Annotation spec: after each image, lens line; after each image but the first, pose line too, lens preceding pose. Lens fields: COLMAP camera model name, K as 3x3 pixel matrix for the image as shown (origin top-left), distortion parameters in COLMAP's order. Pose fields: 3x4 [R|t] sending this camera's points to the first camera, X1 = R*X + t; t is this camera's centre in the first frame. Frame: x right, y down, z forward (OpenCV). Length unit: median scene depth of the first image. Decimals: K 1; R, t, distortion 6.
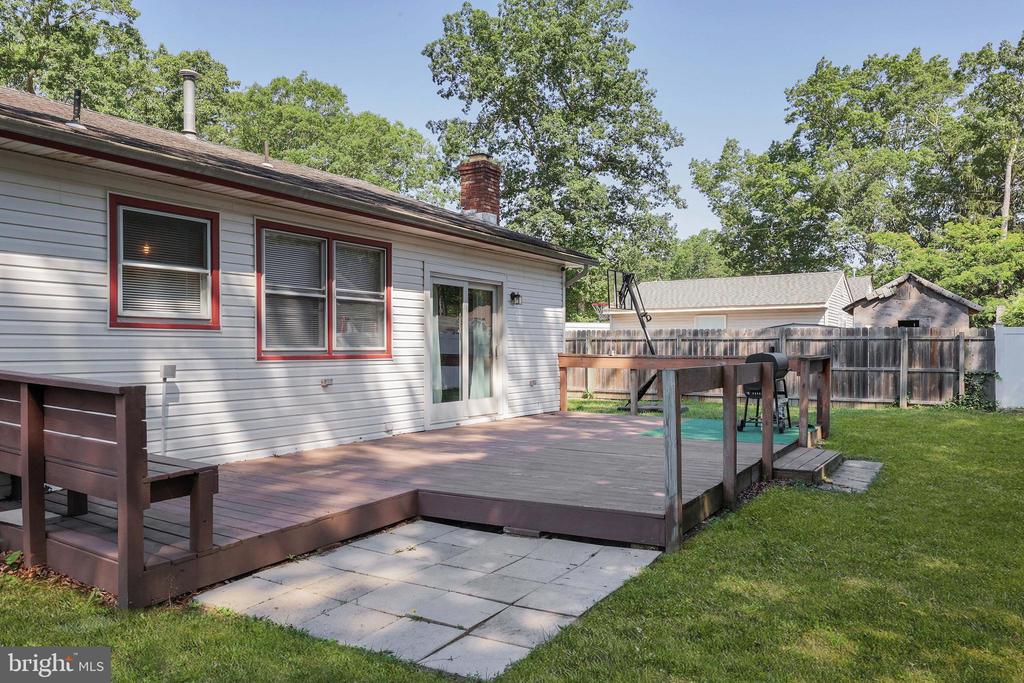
lens RADIAL K [[752.7, 0, 494.2], [0, 752.7, 350.8], [0, 0, 1]] dist [0.003325, 0.000068]
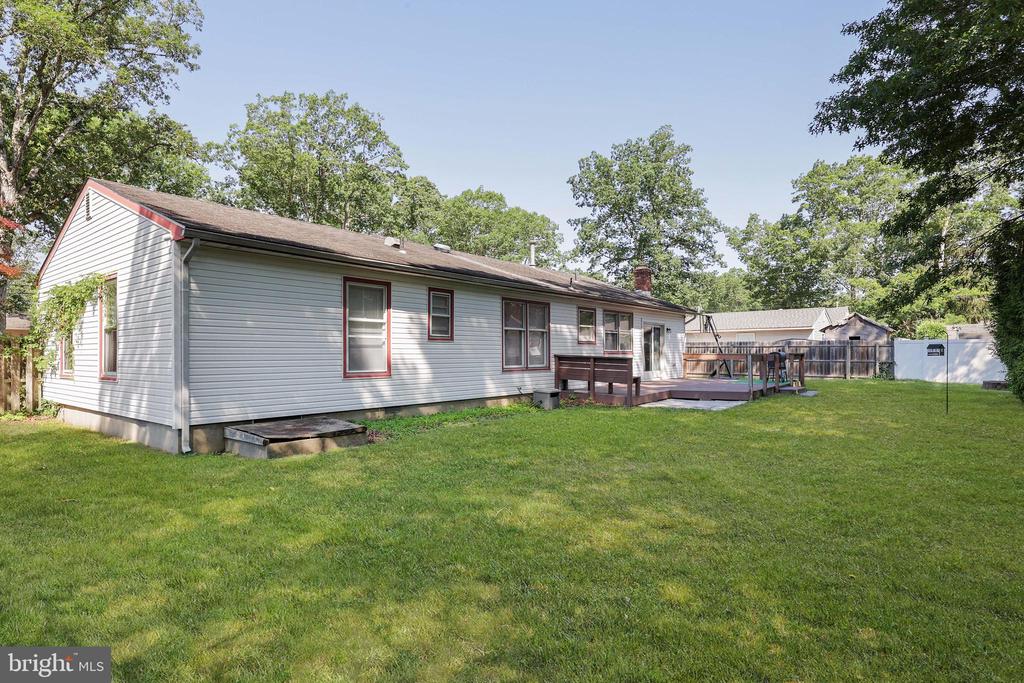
lens RADIAL K [[550.7, 0, 492.9], [0, 550.7, 349.8], [0, 0, 1]] dist [0.002343, 0.000268]
pose [[0.990950, -0.003302, -0.134187, -0.095531], [0.001985, 0.999949, -0.009950, 0.003386], [0.134213, 0.009593, 0.990906, -0.273833]]
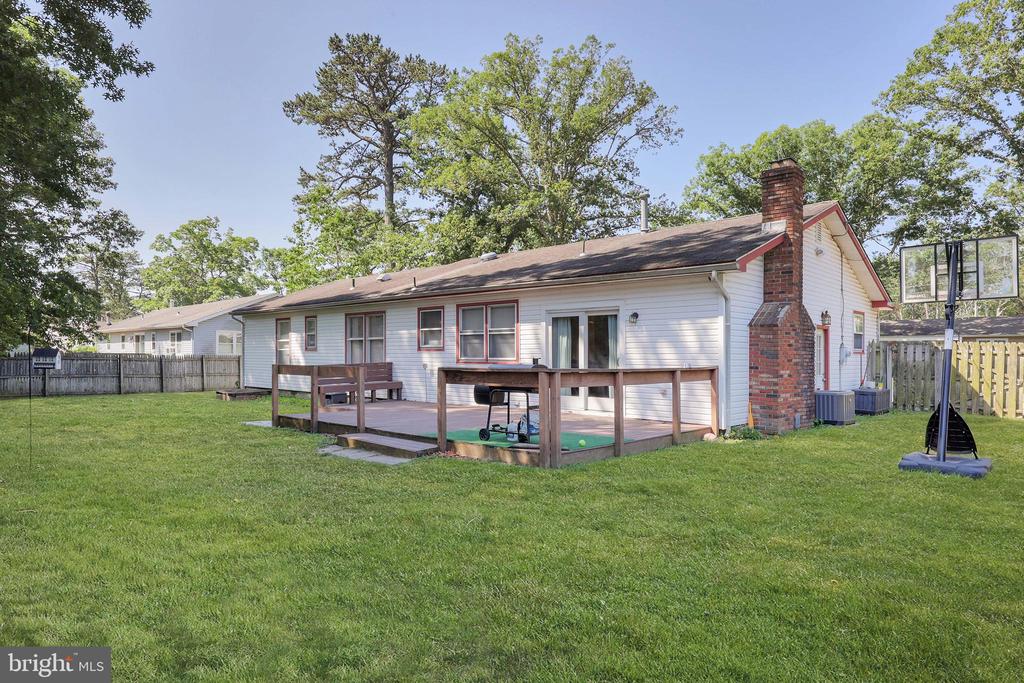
lens RADIAL K [[609.2, 0, 512.1], [0, 609.2, 363.7], [0, 0, 1]] dist [0.004609, 0.001163]
pose [[-0.191151, -0.009643, -0.981513, 0.321554], [-0.026617, 0.999635, -0.004637, 0.004020], [0.981200, 0.025239, -0.191338, 0.319906]]
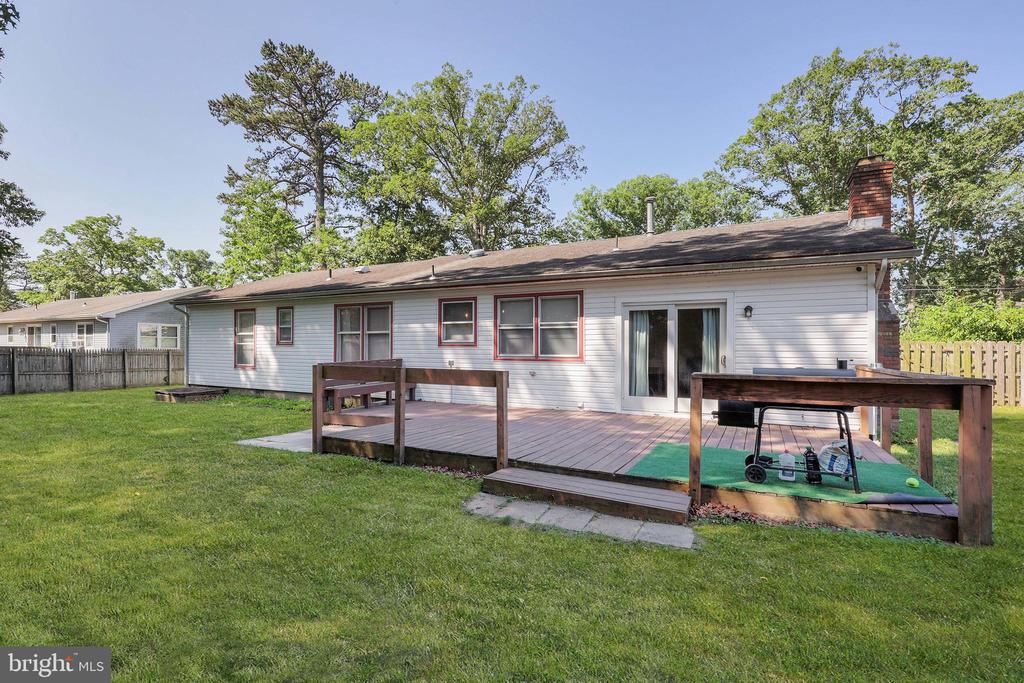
lens RADIAL K [[465.9, 0, 515.8], [0, 465.9, 353.7], [0, 0, 1]] dist [0.001911, -0.000175]
pose [[0.076227, -0.014734, -0.996982, 0.212752], [-0.024426, 0.999563, -0.016640, 0.003102], [0.996791, 0.025621, 0.075834, 0.198857]]
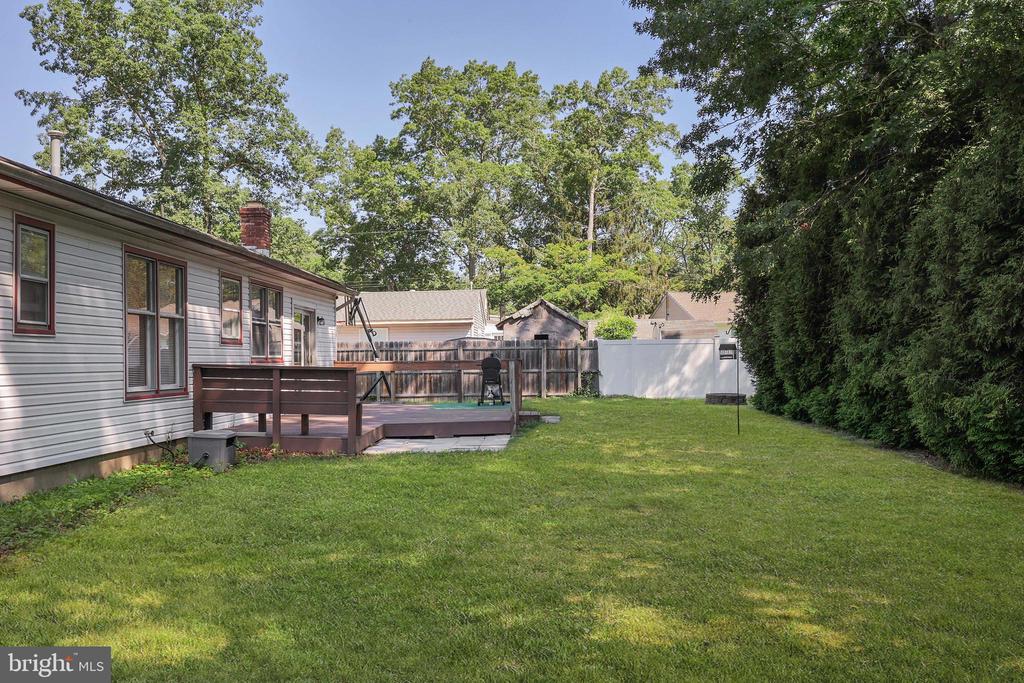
lens RADIAL K [[1020.3, 0, 512.0], [0, 1020.3, 341.5], [0, 0, 1]] dist [-0.010557, 0.004854]
pose [[0.863061, -0.002206, 0.505095, -0.197005], [0.014953, 0.999664, -0.021185, 0.004337], [-0.504878, 0.025837, 0.862804, -0.255550]]
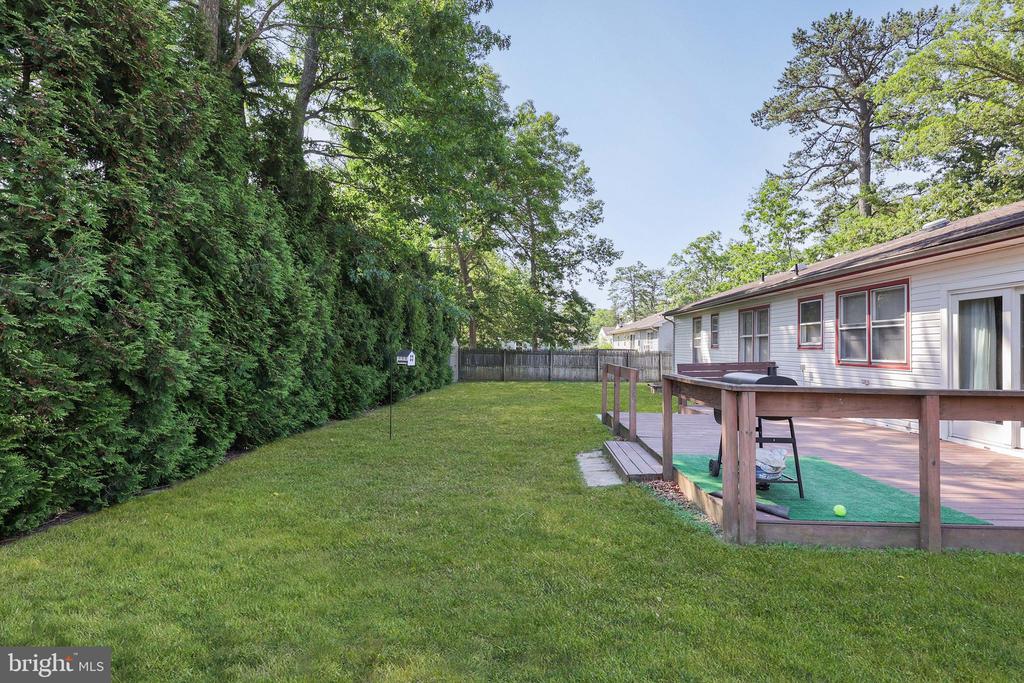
lens RADIAL K [[538.8, 0, 512.0], [0, 538.8, 341.5], [0, 0, 1]] dist [0.002023, 0.000420]
pose [[-0.865532, -0.033188, -0.499753, 0.223775], [-0.035002, 0.999371, -0.005746, -0.002204], [0.499629, 0.012519, -0.866149, 0.367193]]
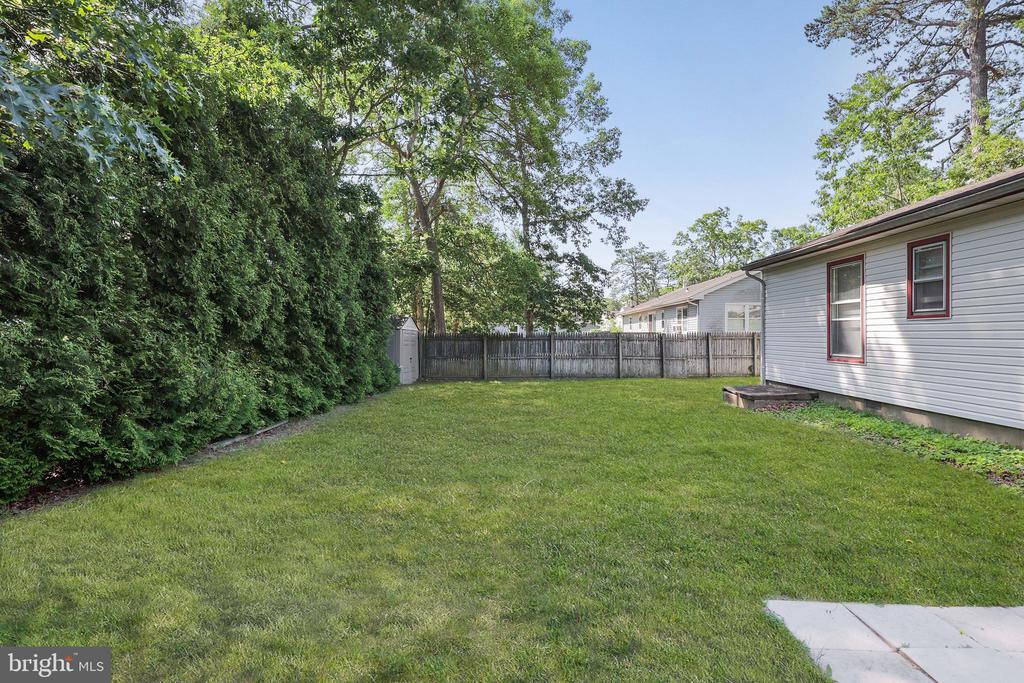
lens RADIAL K [[502.5, 0, 512.0], [0, 502.5, 341.5], [0, 0, 1]] dist [0.002623, 0.000824]
pose [[-0.867480, -0.007262, -0.497419, 0.067162], [-0.018542, 0.999671, 0.017742, 0.003356], [0.497127, 0.024614, -0.867329, 0.133241]]
